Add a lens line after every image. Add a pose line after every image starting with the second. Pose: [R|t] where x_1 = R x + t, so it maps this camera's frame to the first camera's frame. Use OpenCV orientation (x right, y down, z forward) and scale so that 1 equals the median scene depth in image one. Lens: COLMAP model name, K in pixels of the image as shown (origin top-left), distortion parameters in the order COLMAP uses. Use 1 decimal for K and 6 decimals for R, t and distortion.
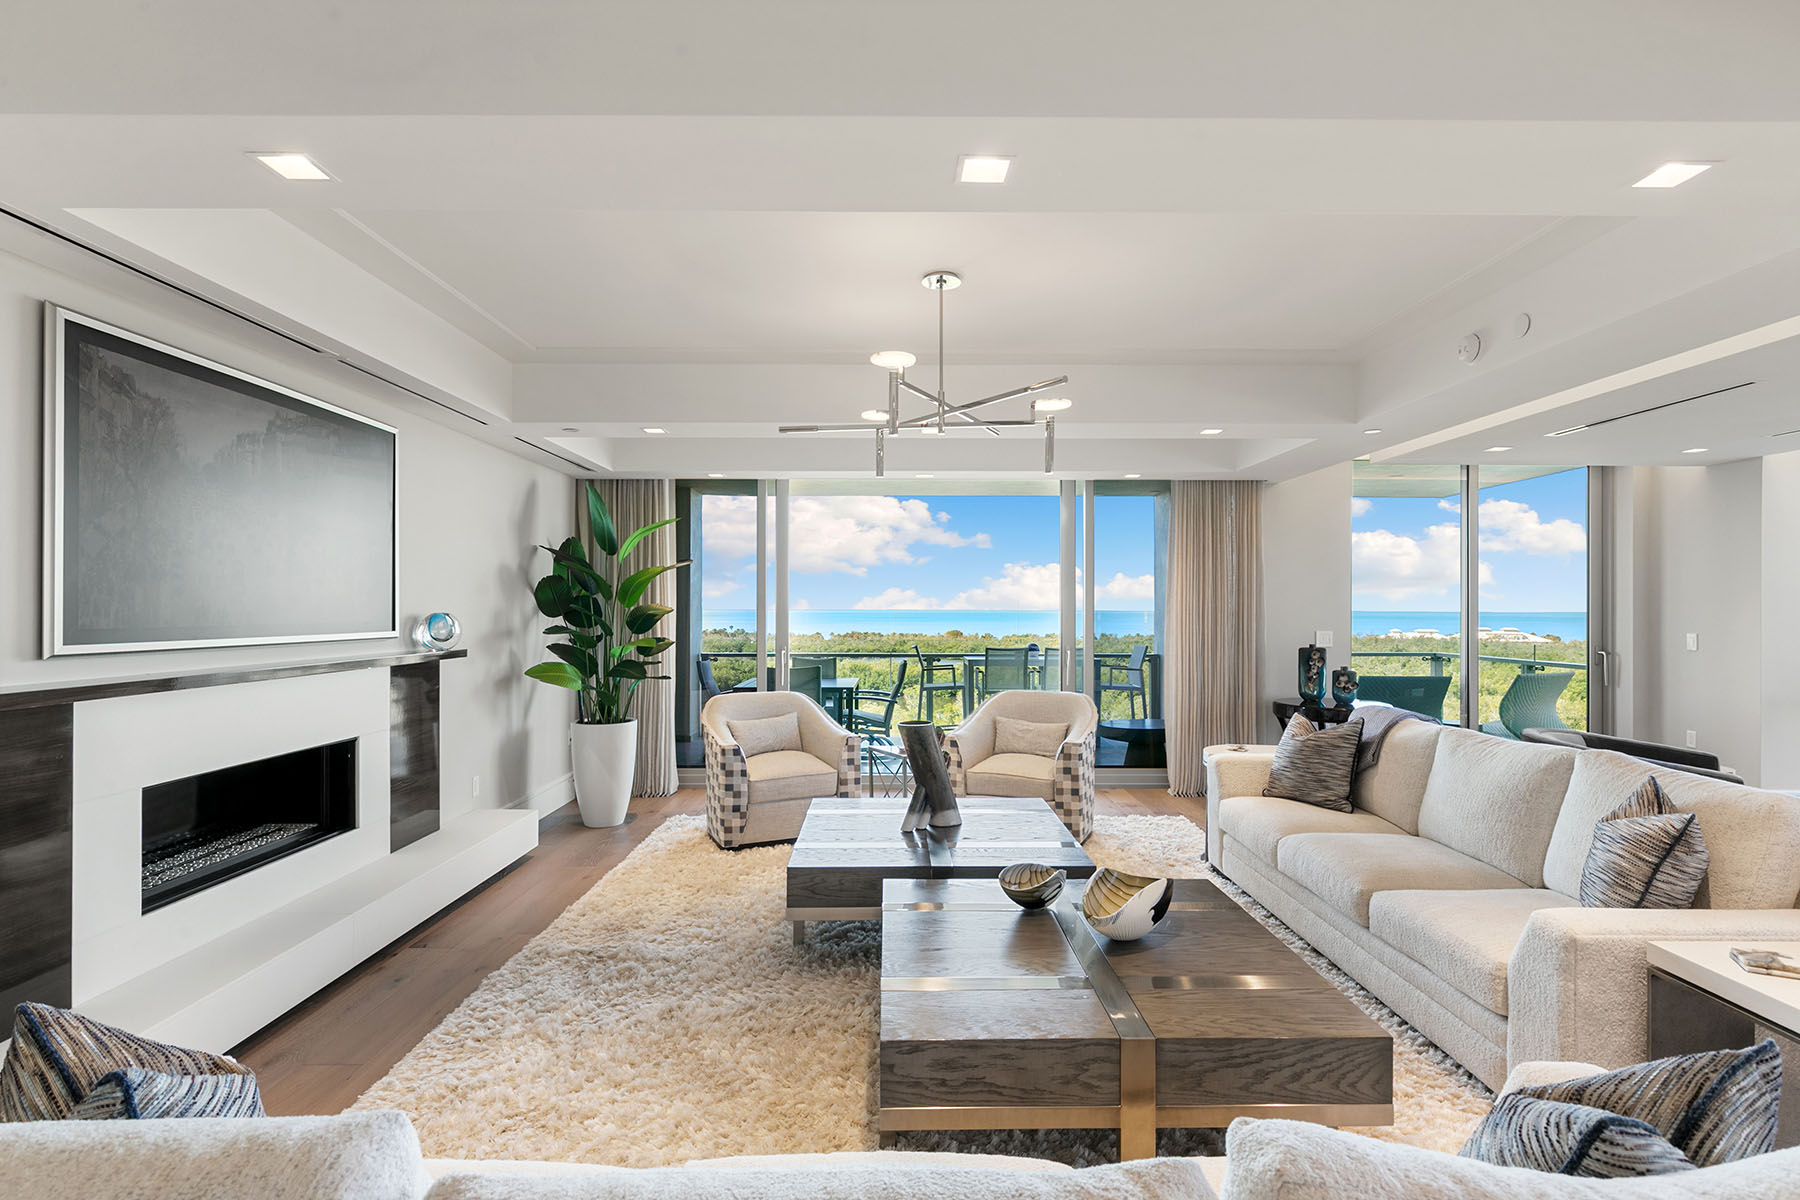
lens RADIAL K [[881.8, 0, 900.3], [0, 881.8, 612.1], [0, 0, 1]] dist [0.001603, -0.000268]
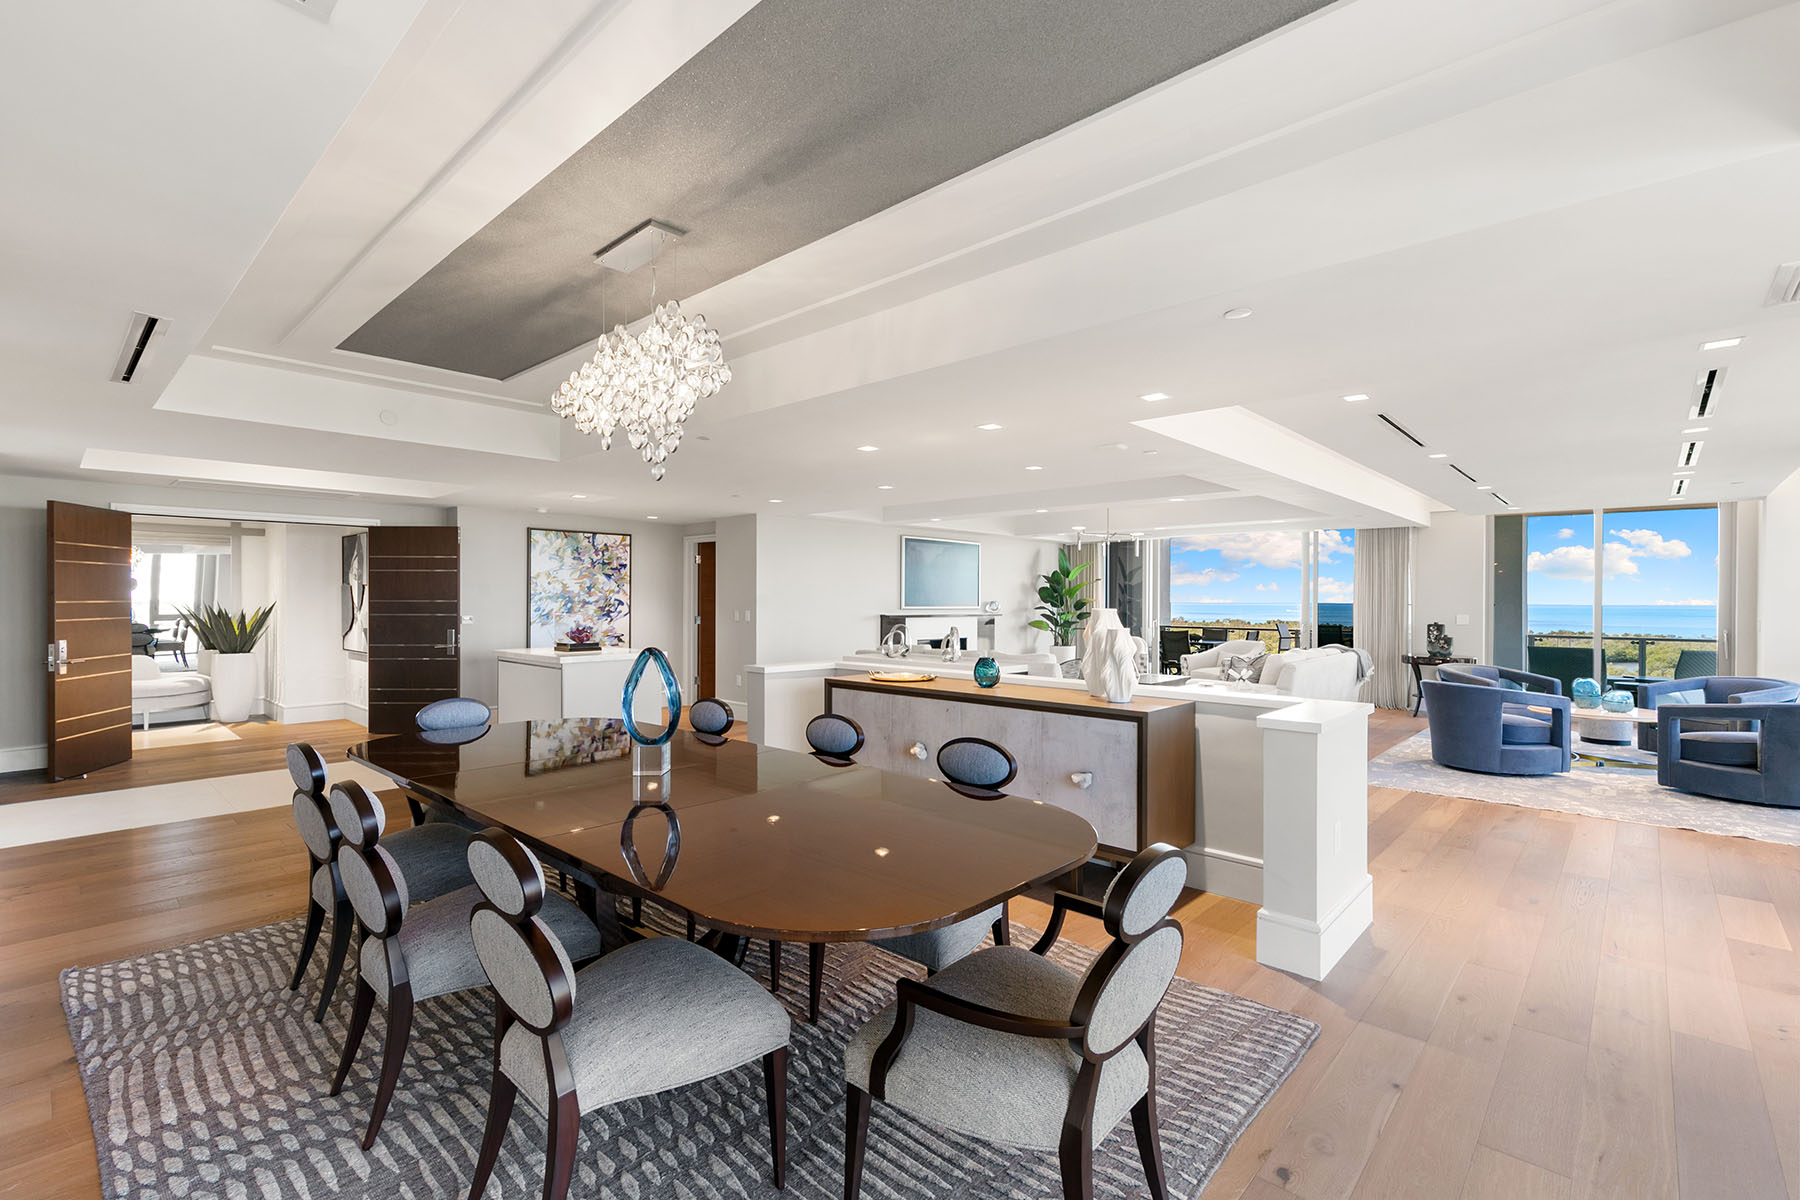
lens RADIAL K [[796.8, 0, 911.2], [0, 796.8, 601.8], [0, 0, 1]] dist [0.003010, 0.000446]
pose [[0.738079, 0.003665, -0.674705, 0.939484], [-0.007777, 0.999965, -0.003074, 0.012895], [0.674670, 0.007516, 0.738081, -1.018139]]
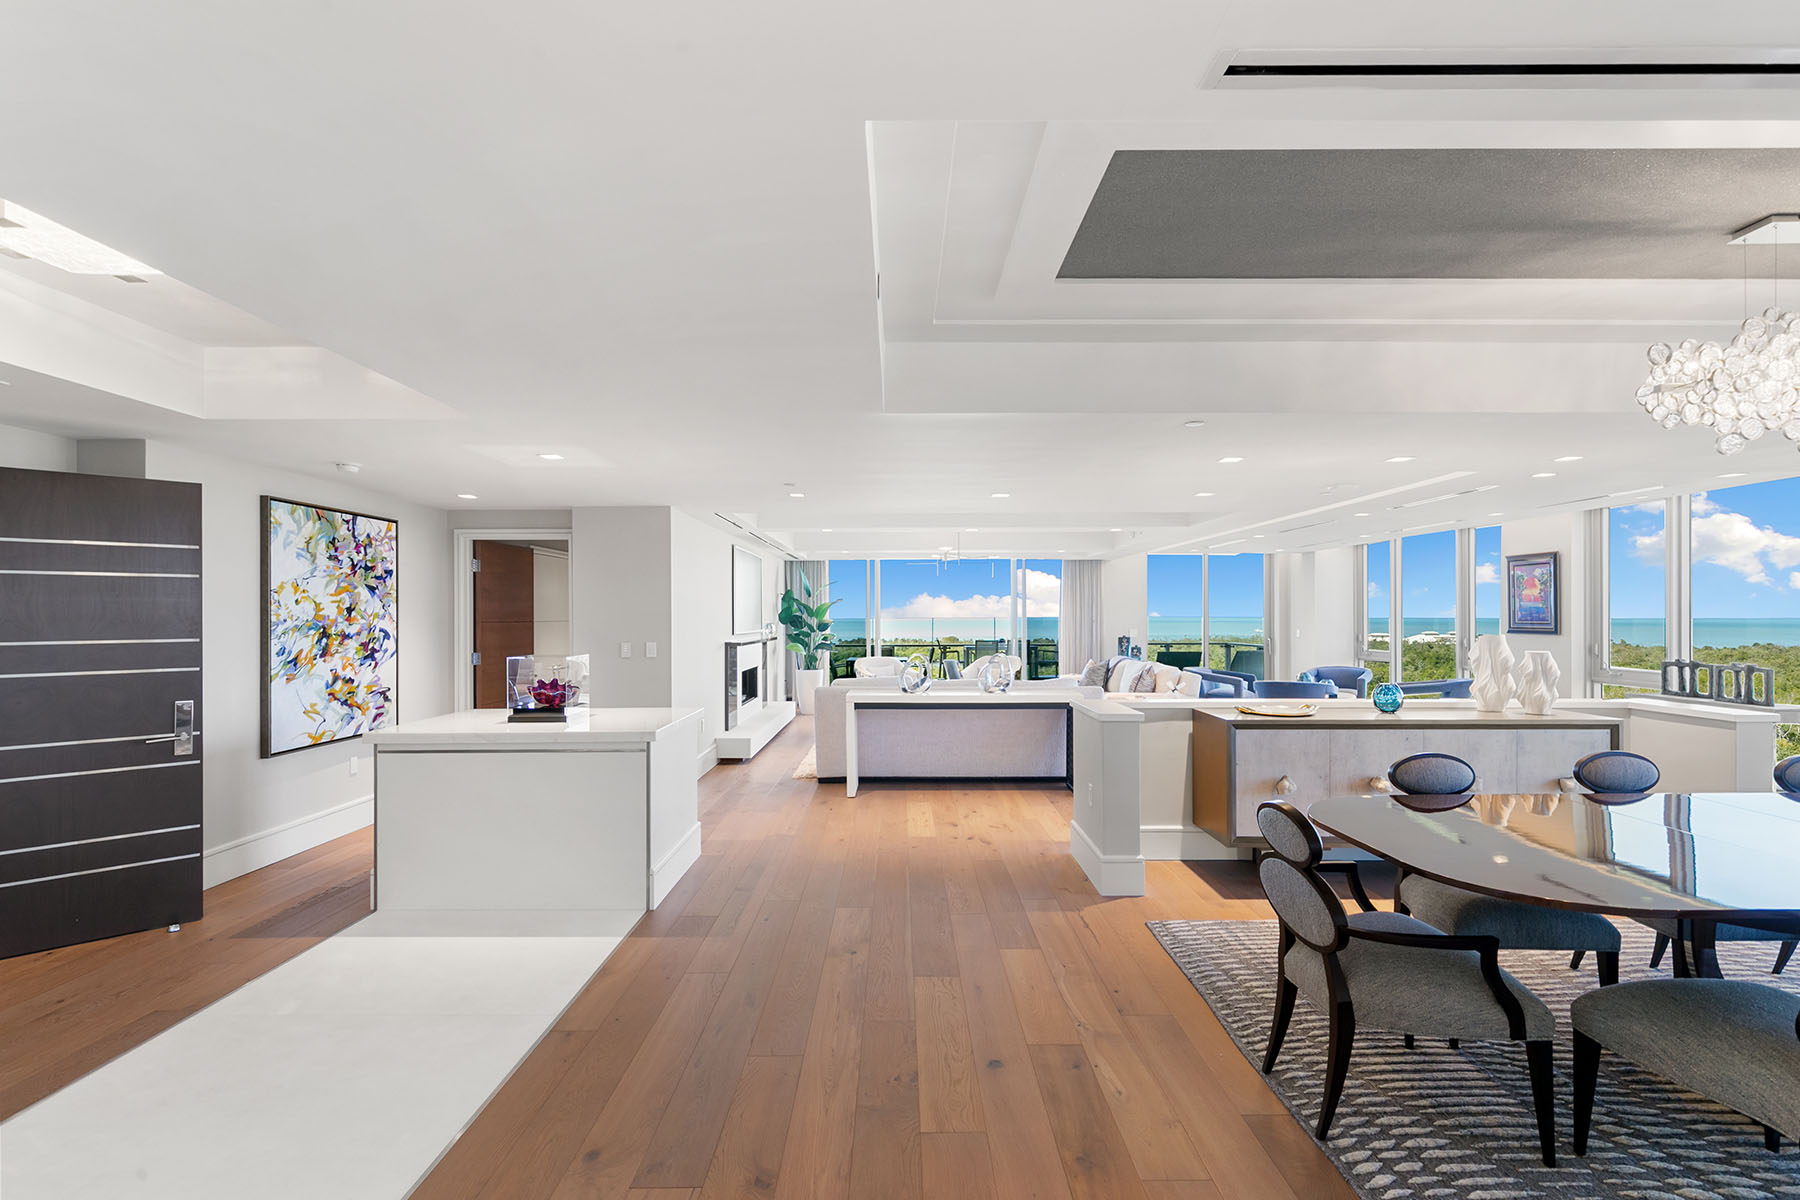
lens RADIAL K [[807.6, 0, 901.1], [0, 807.6, 611.7], [0, 0, 1]] dist [0.001401, -0.000067]
pose [[0.999986, -0.004231, -0.003083, -0.094375], [0.004195, 0.999923, -0.011659, -0.001293], [0.003133, 0.011646, 0.999927, -1.216252]]
